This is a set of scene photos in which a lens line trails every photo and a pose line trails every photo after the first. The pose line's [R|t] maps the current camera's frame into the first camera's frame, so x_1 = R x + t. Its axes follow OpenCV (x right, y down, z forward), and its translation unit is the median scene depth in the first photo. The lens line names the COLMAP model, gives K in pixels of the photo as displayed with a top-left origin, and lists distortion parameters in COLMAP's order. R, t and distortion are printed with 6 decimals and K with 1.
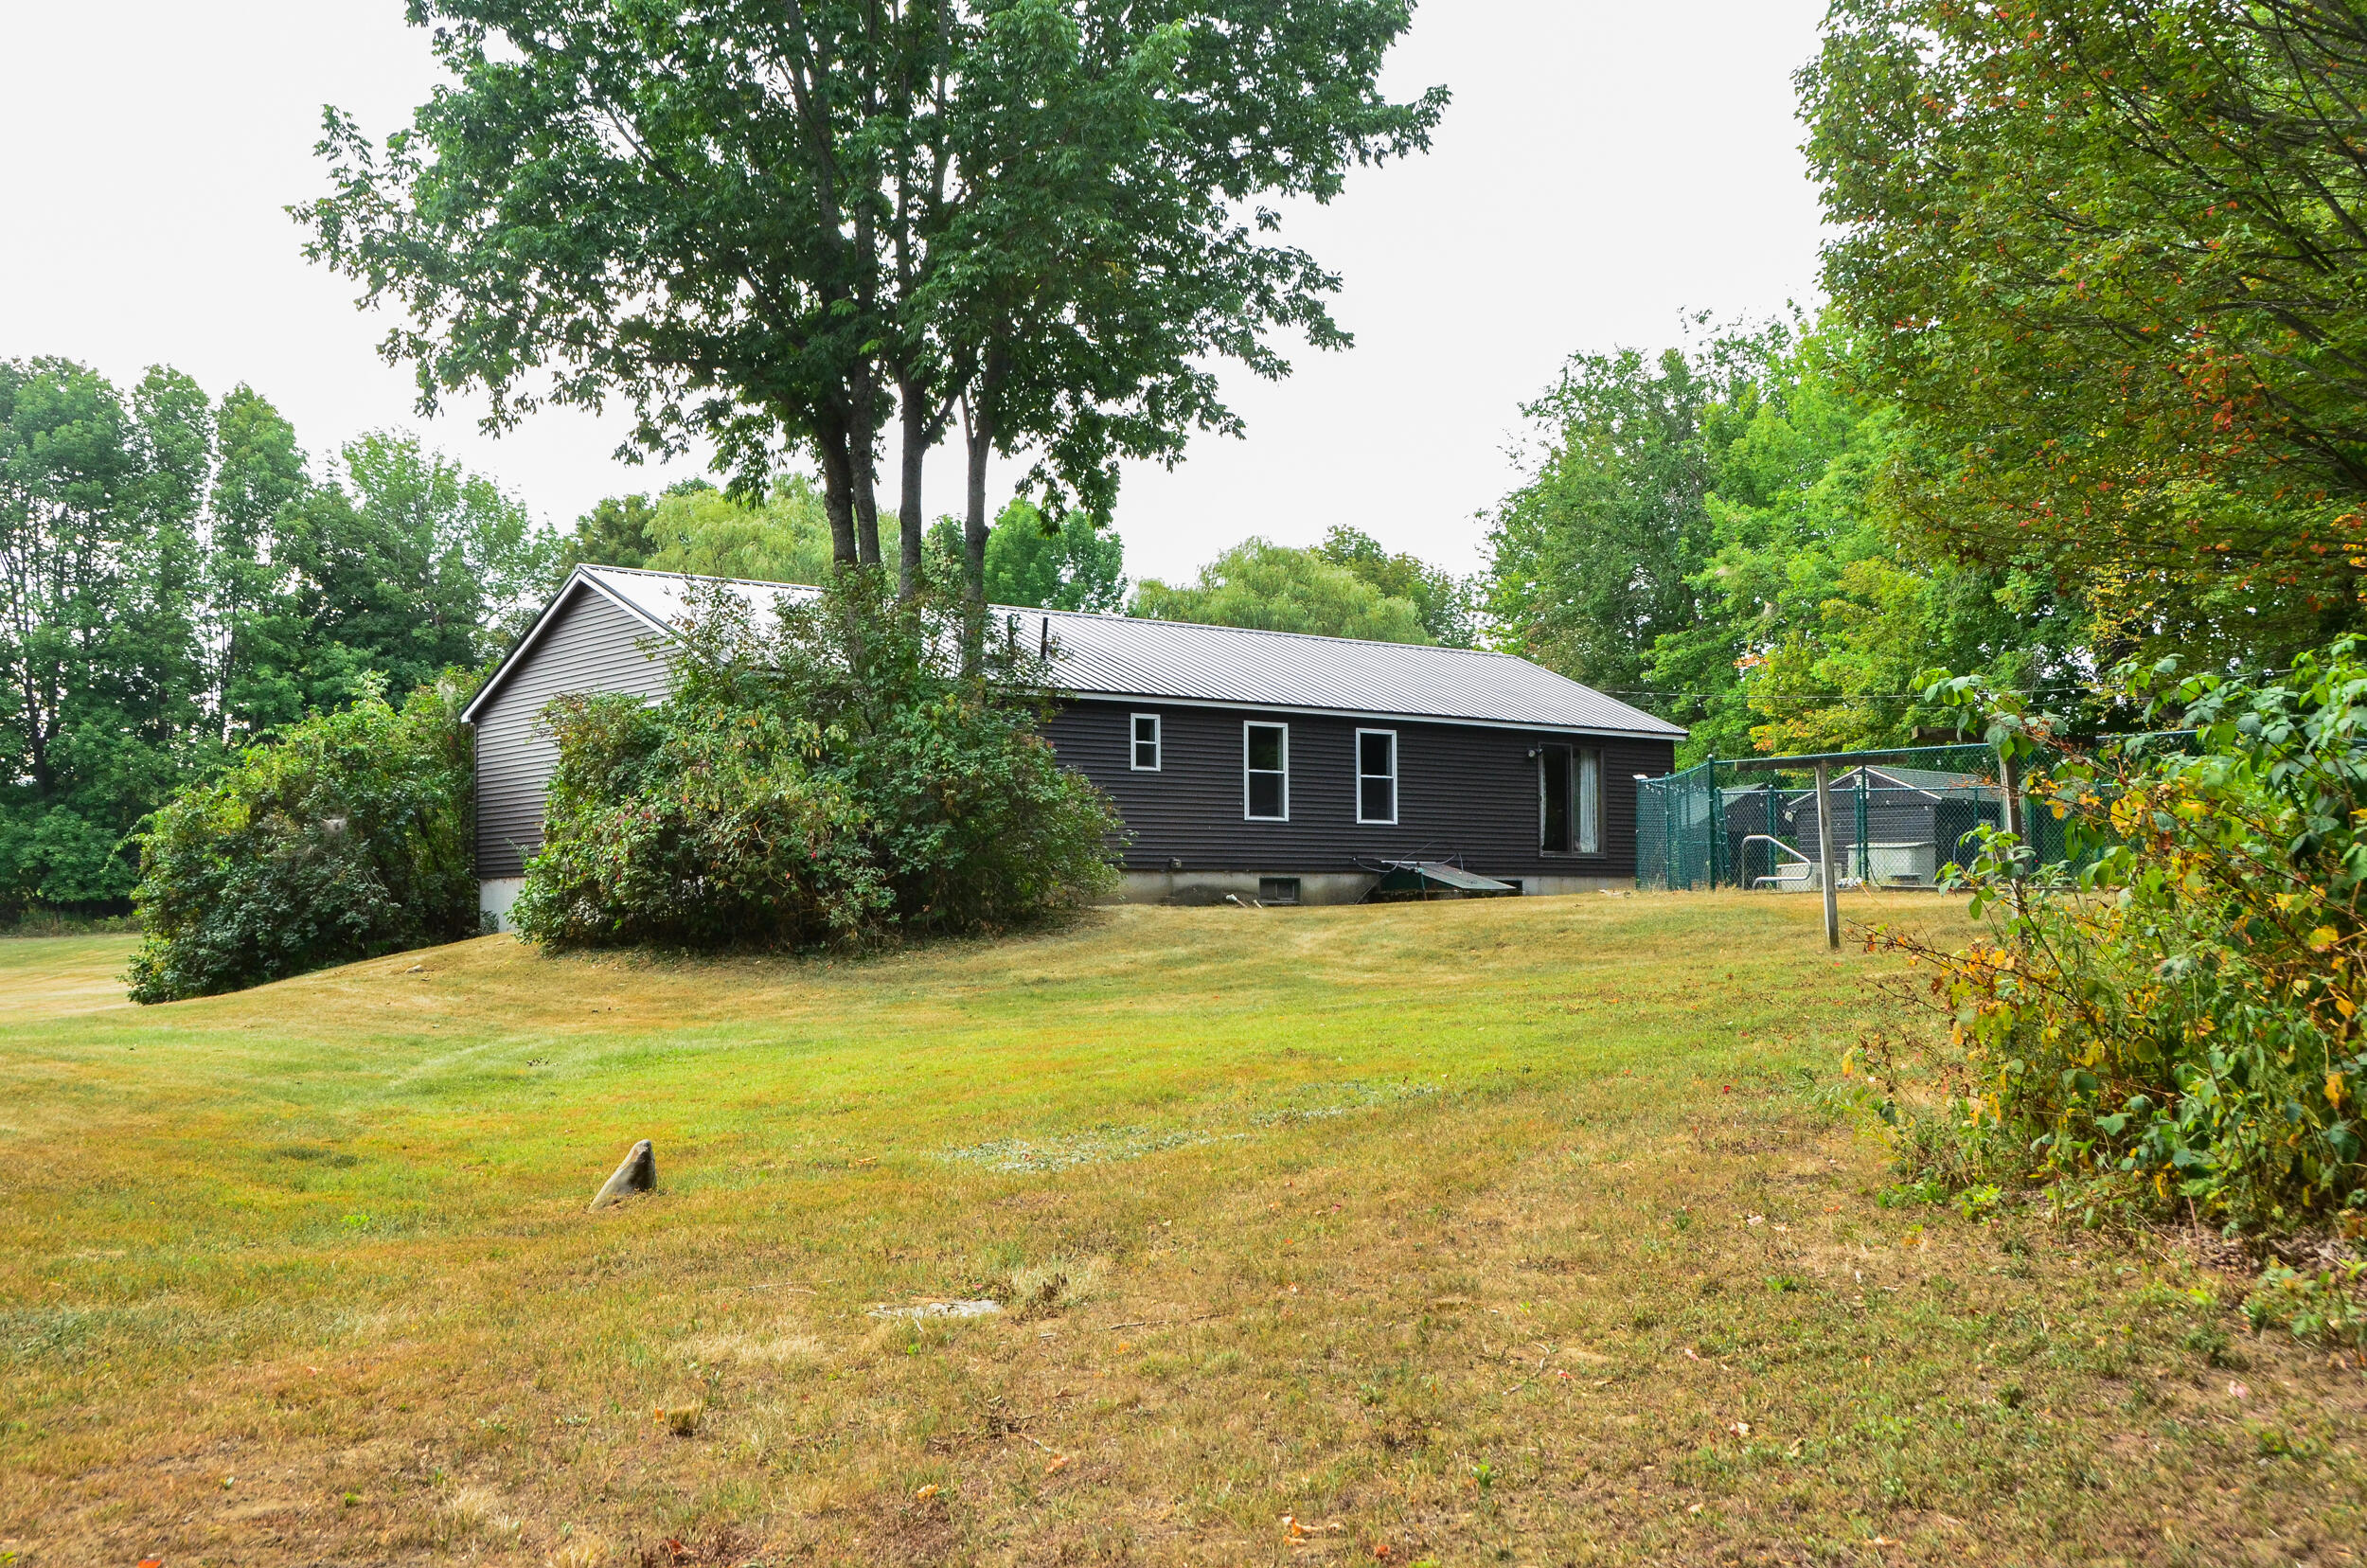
lens RADIAL K [[2356.0, 0, 1173.1], [0, 2356.0, 853.2], [0, 0, 1]] dist [-0.089644, 0.254979]
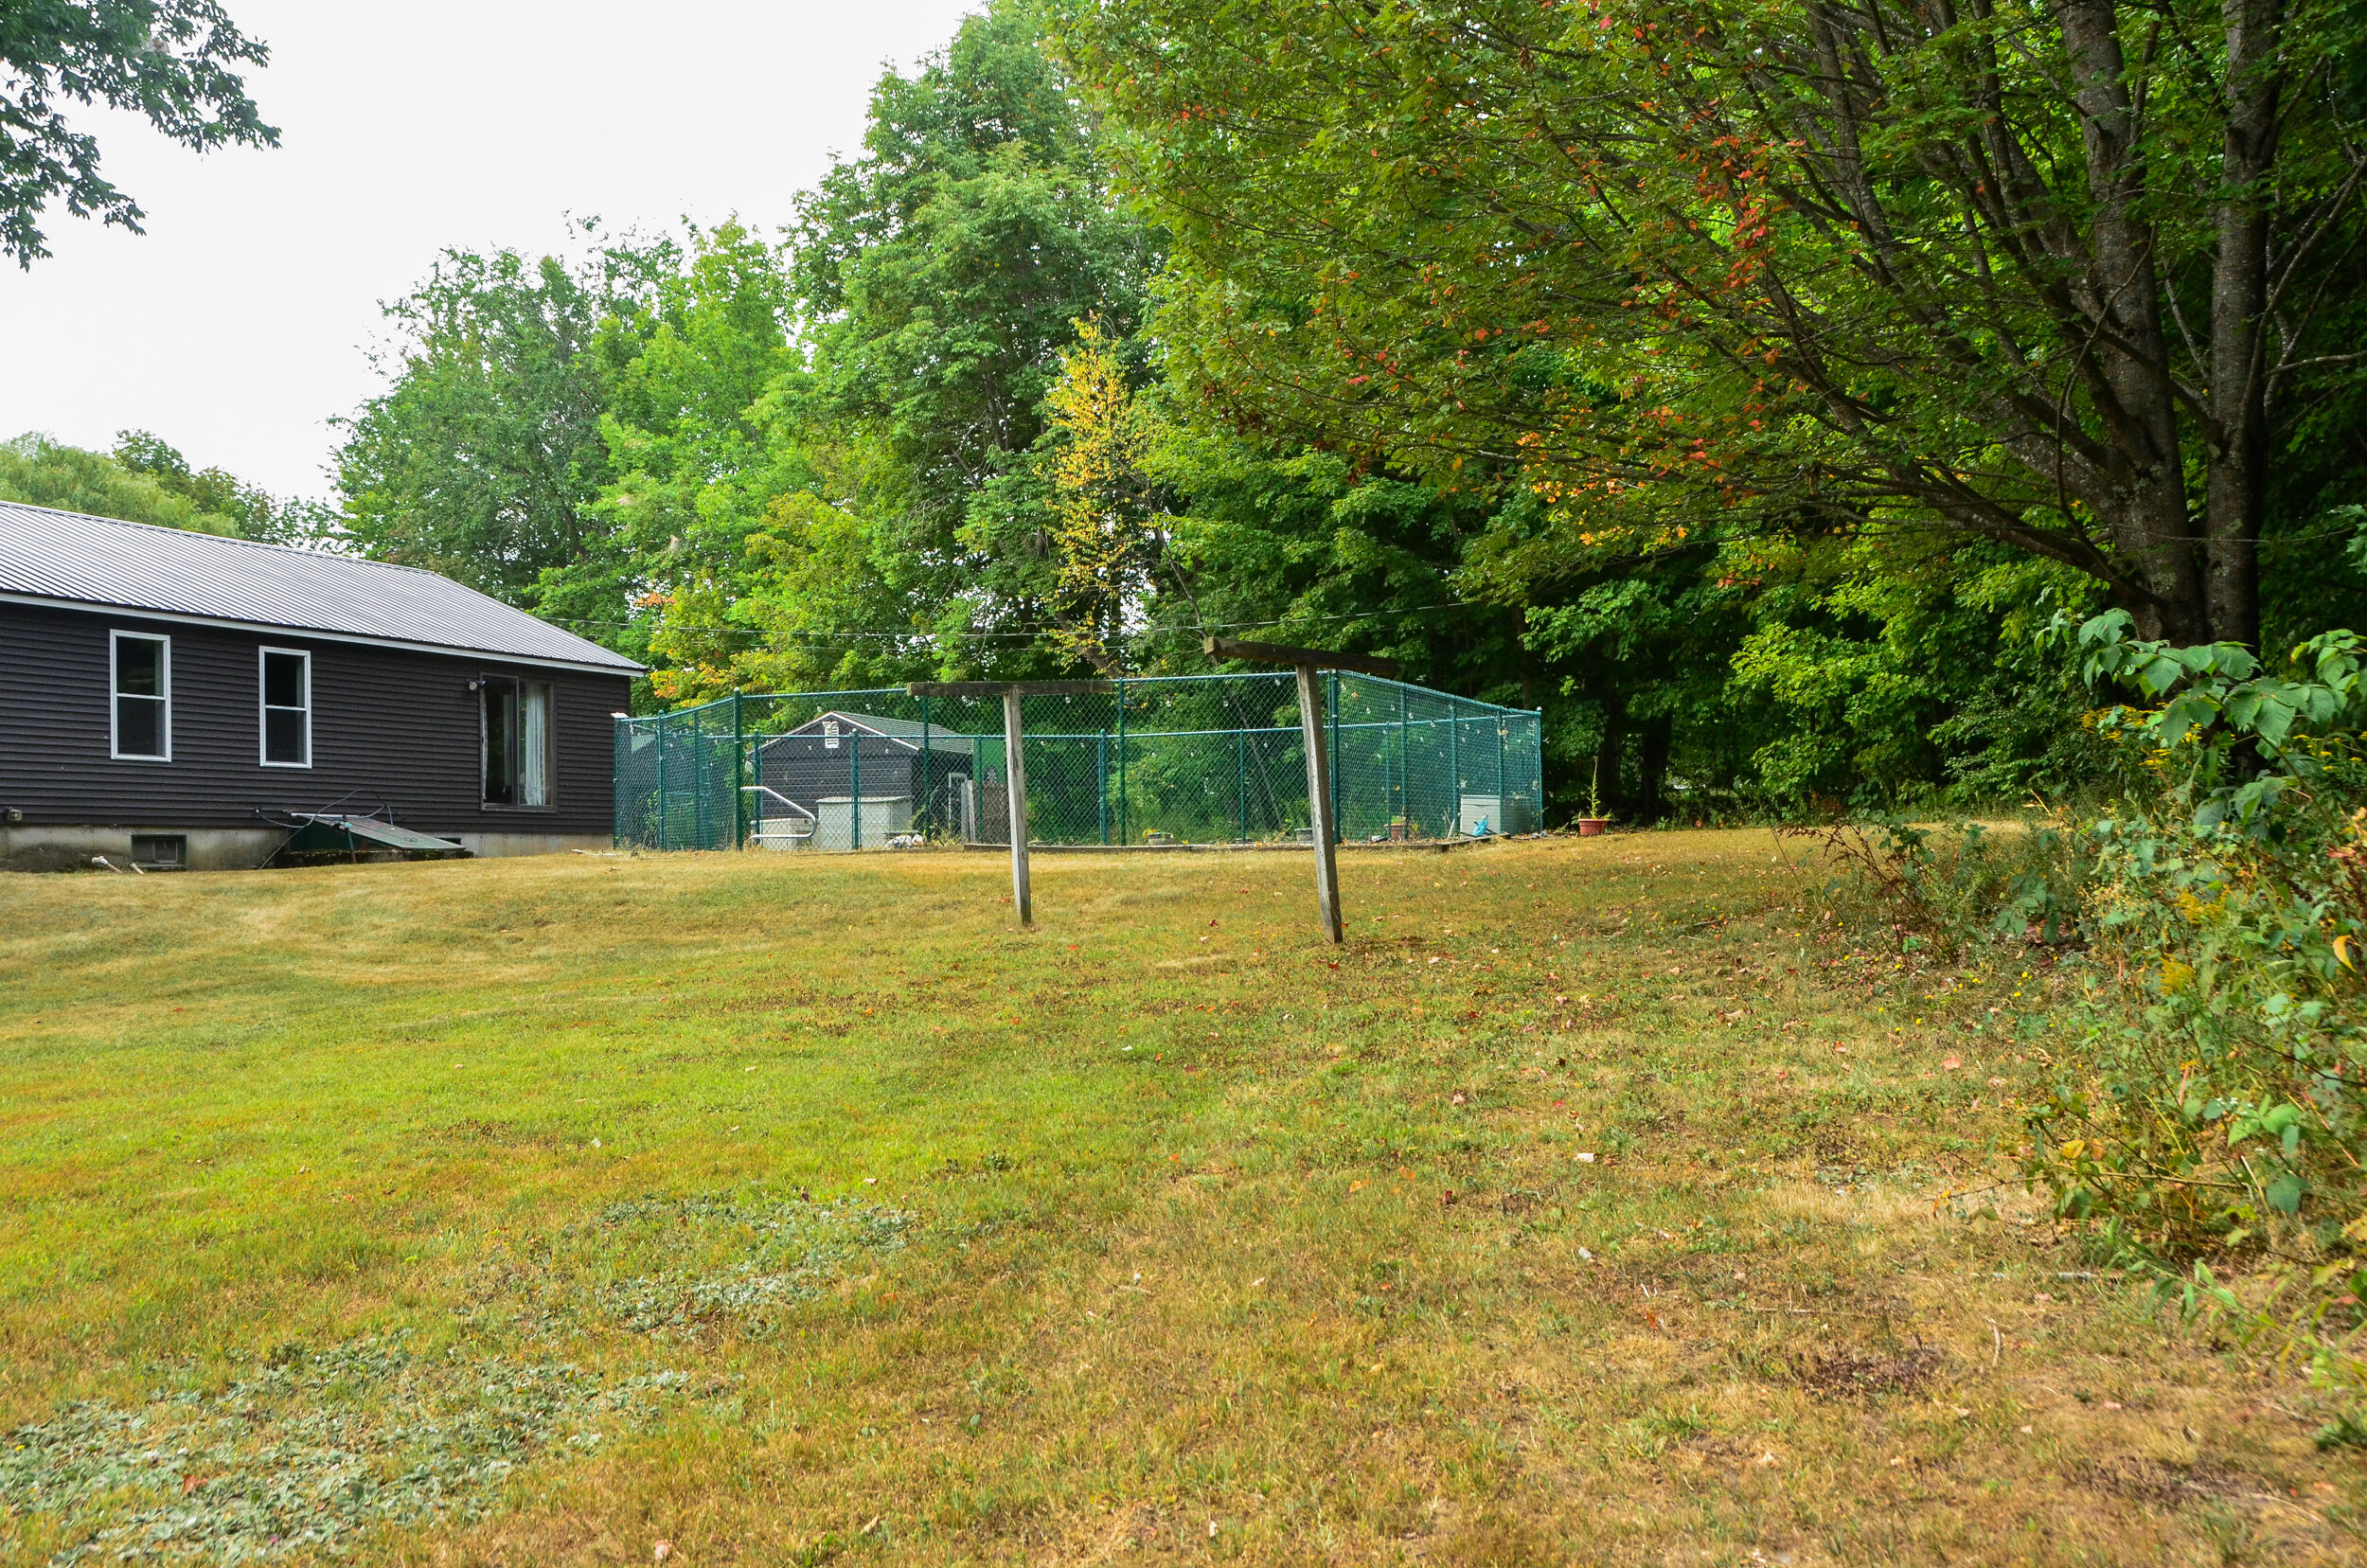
lens RADIAL K [[2356.0, 0, 1173.1], [0, 2356.0, 853.2], [0, 0, 1]] dist [-0.089644, 0.254979]
pose [[0.875469, -0.002434, 0.483267, -0.023410], [-0.006316, 0.999844, 0.016477, 0.001226], [-0.483232, -0.017478, 0.875318, 0.111061]]
